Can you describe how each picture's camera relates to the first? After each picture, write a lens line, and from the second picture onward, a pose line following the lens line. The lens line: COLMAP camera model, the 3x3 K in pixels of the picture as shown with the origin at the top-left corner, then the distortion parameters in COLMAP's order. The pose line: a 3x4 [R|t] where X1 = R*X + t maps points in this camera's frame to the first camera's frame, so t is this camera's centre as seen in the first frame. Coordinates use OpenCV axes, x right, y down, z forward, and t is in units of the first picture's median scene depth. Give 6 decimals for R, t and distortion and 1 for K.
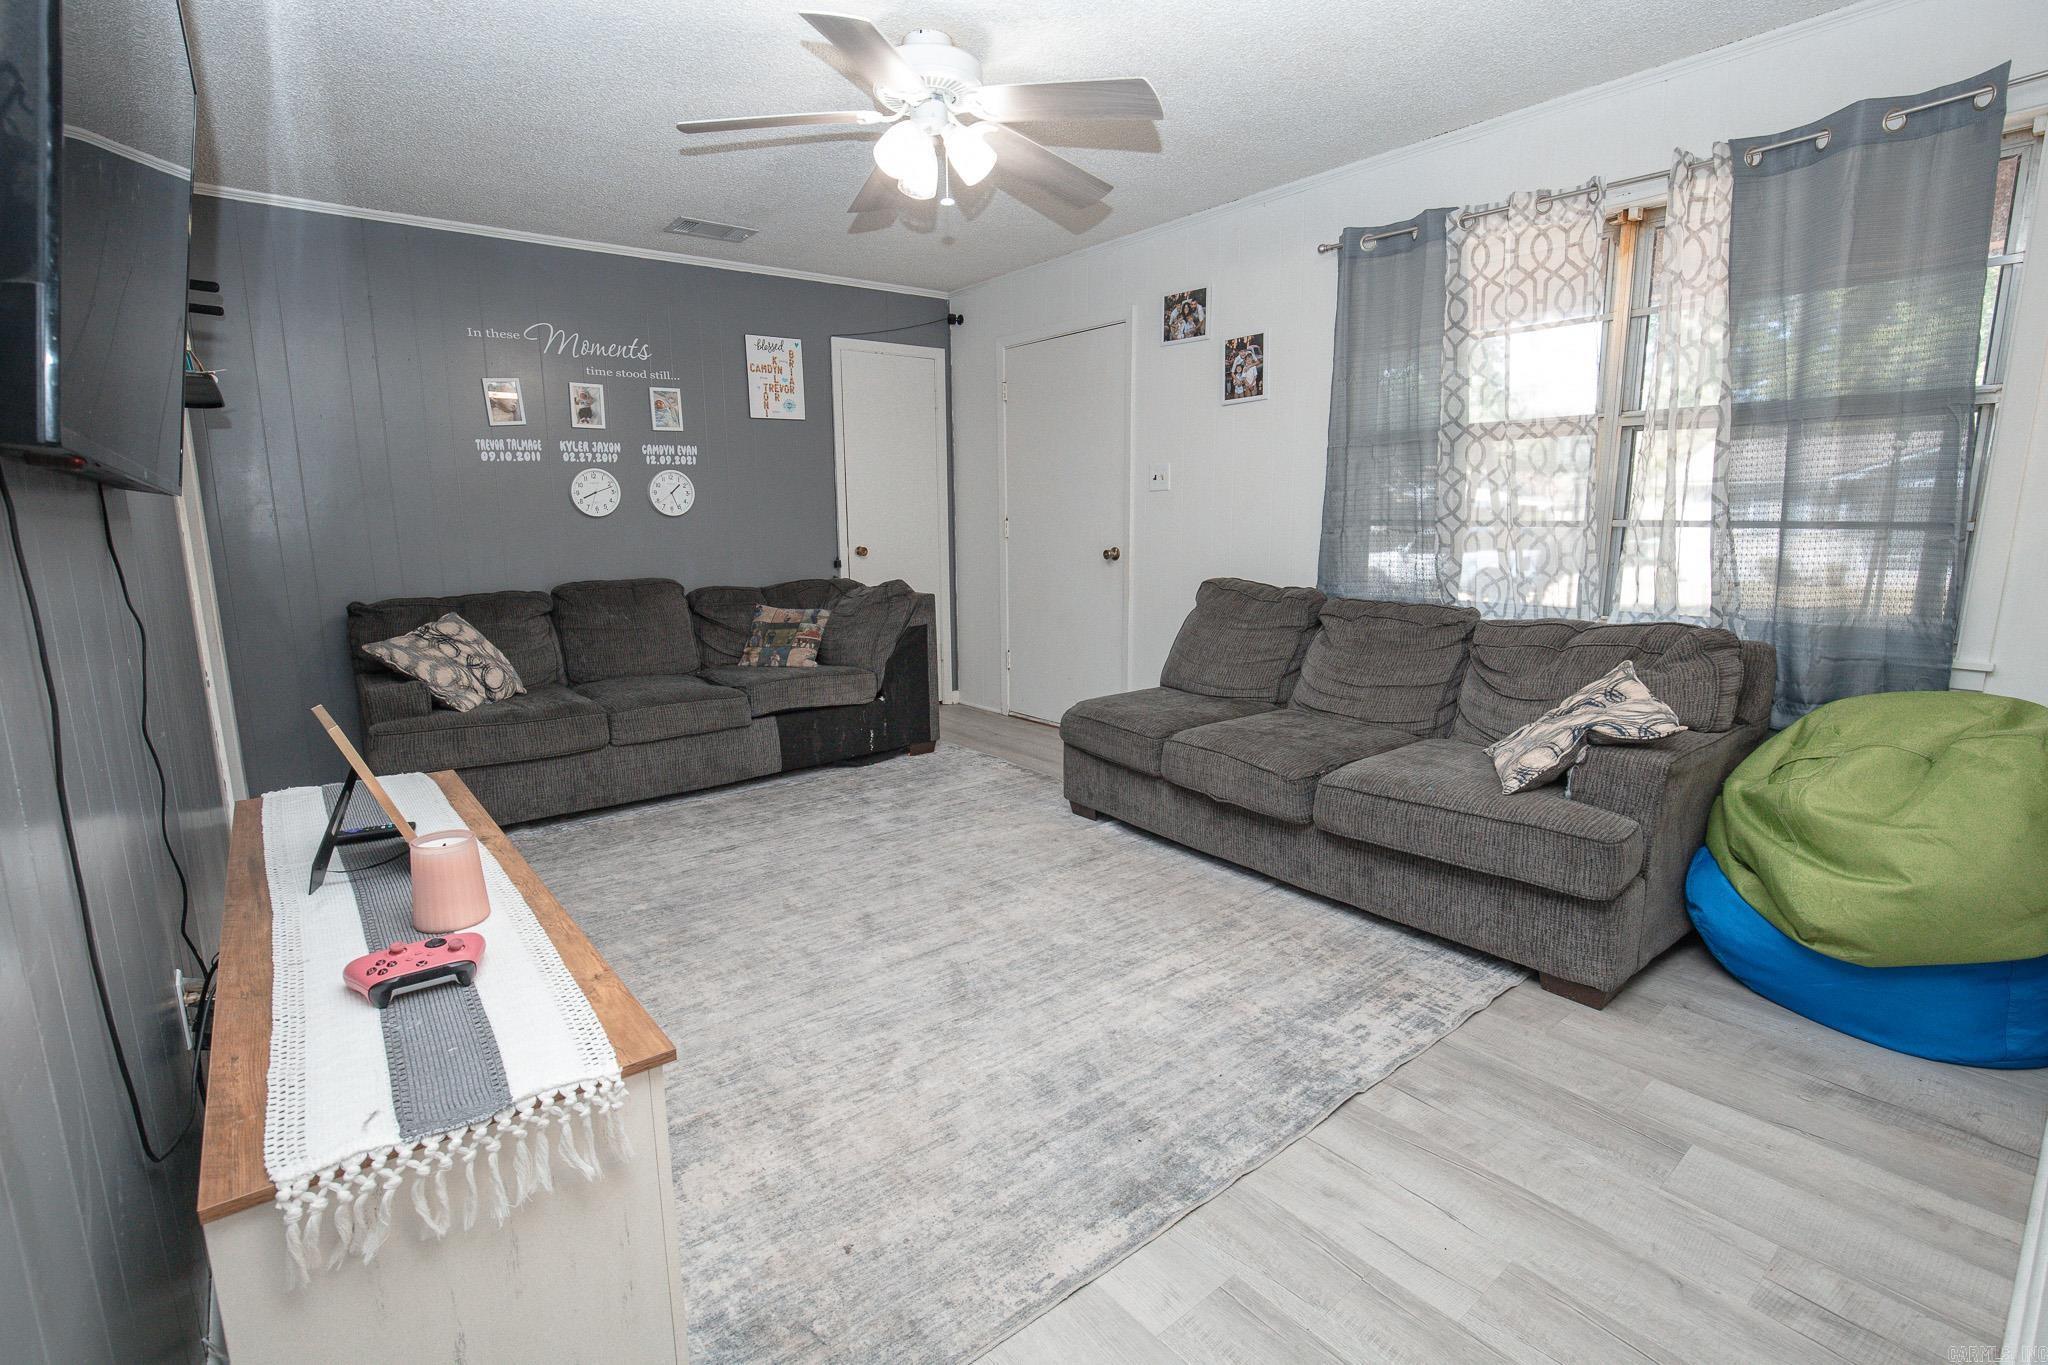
lens RADIAL K [[953.8, 0, 1016.8], [0, 953.8, 683.2], [0, 0, 1]] dist [-0.032977, 0.007223]
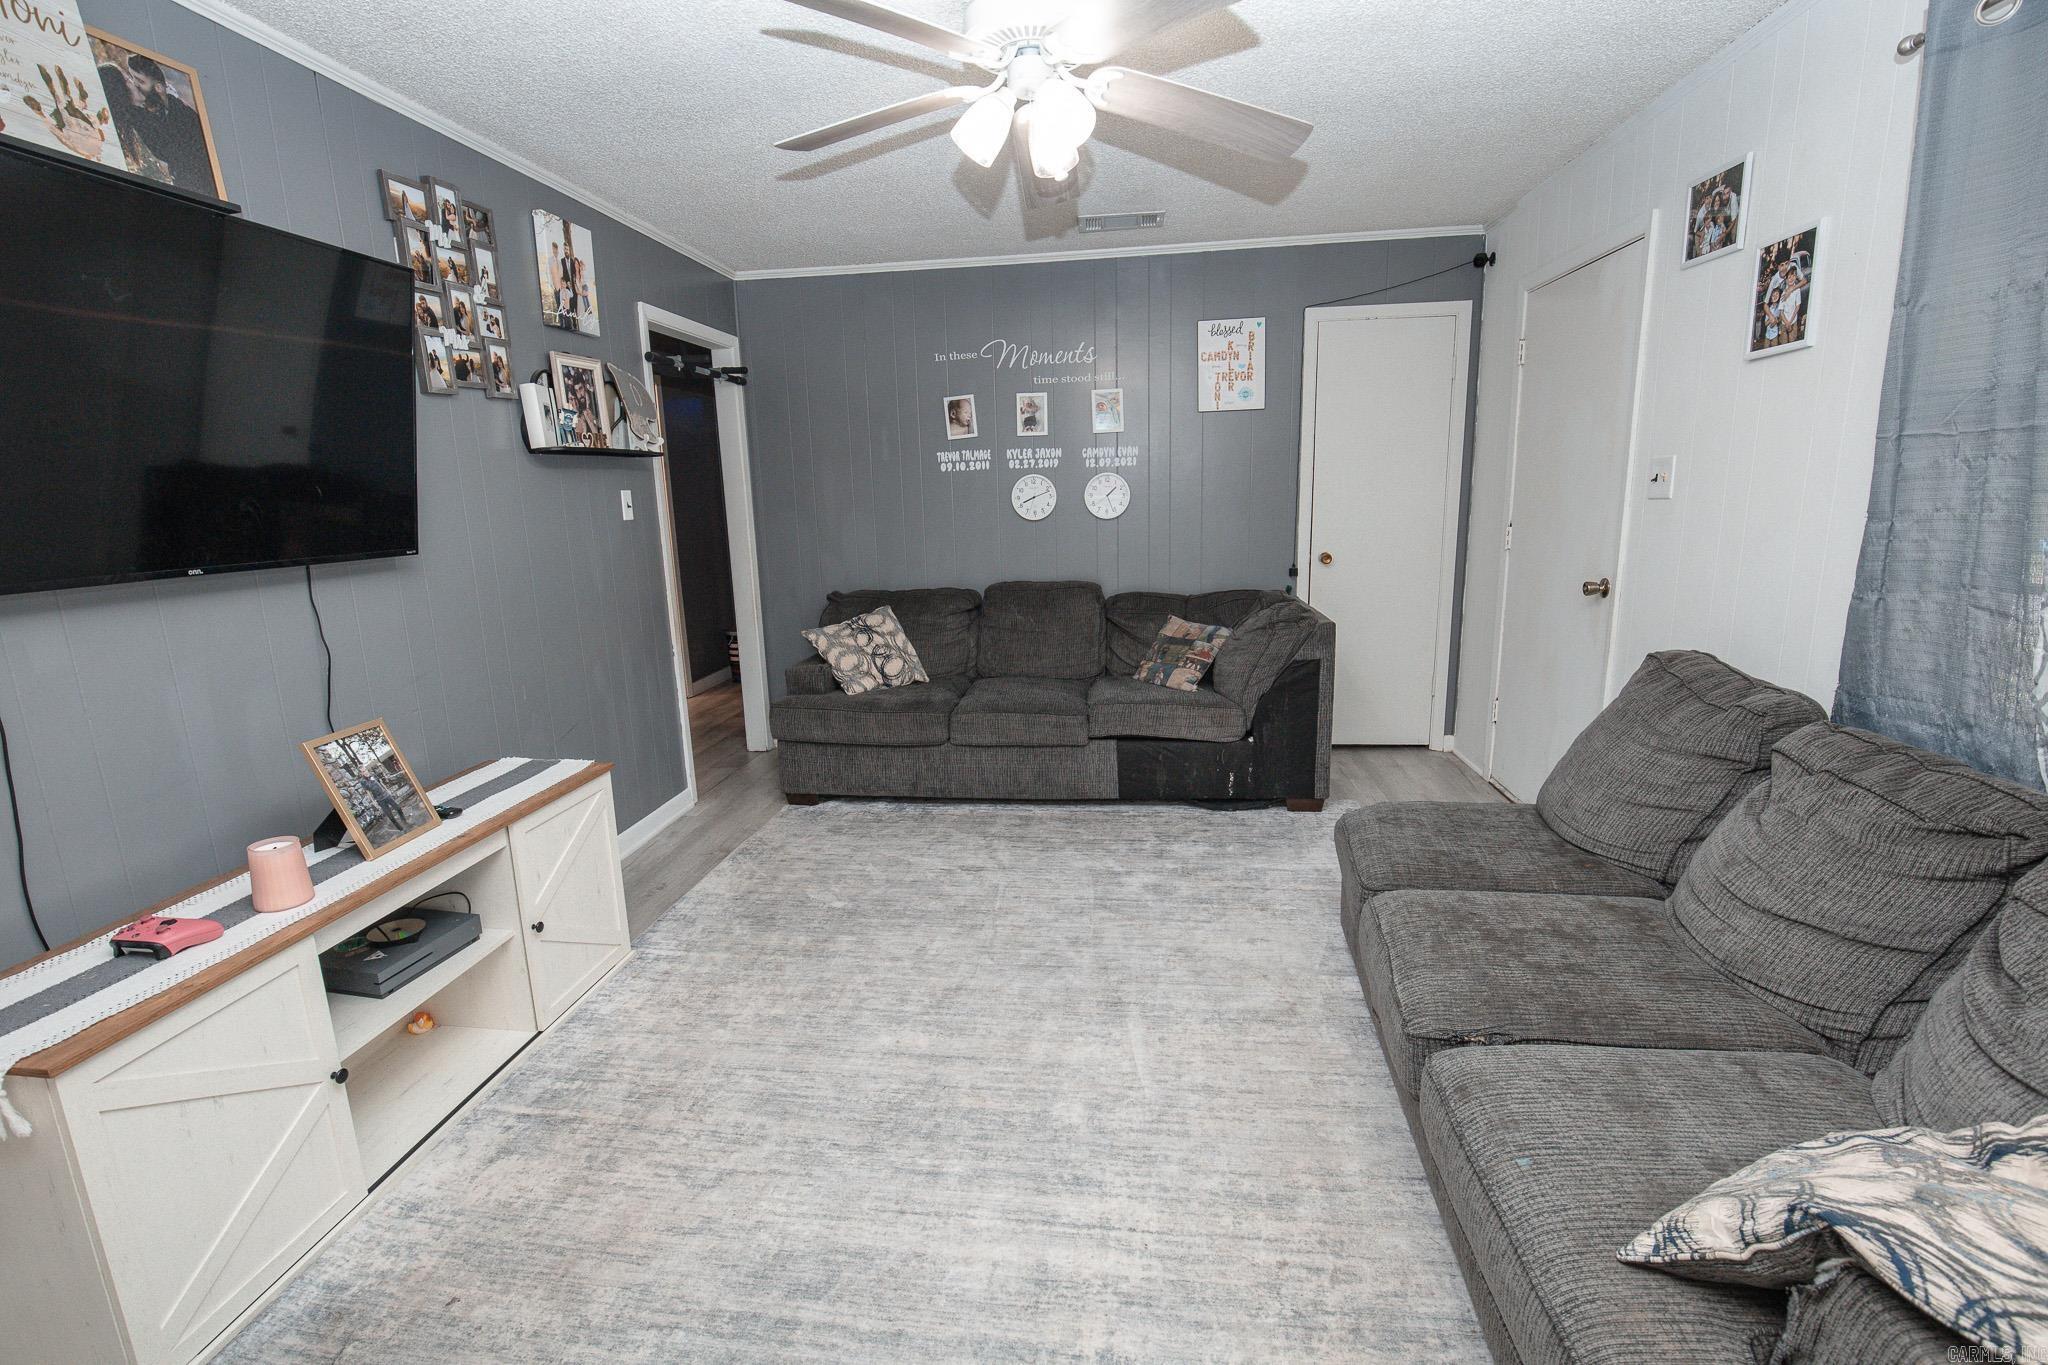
lens RADIAL K [[953.8, 0, 1013.0], [0, 953.8, 685.2], [0, 0, 1]] dist [-0.032977, 0.007223]
pose [[0.688522, 0.141215, -0.711334, 0.340298], [-0.106091, 0.989919, 0.093831, -0.097043], [0.717414, 0.010861, 0.696563, 0.264406]]
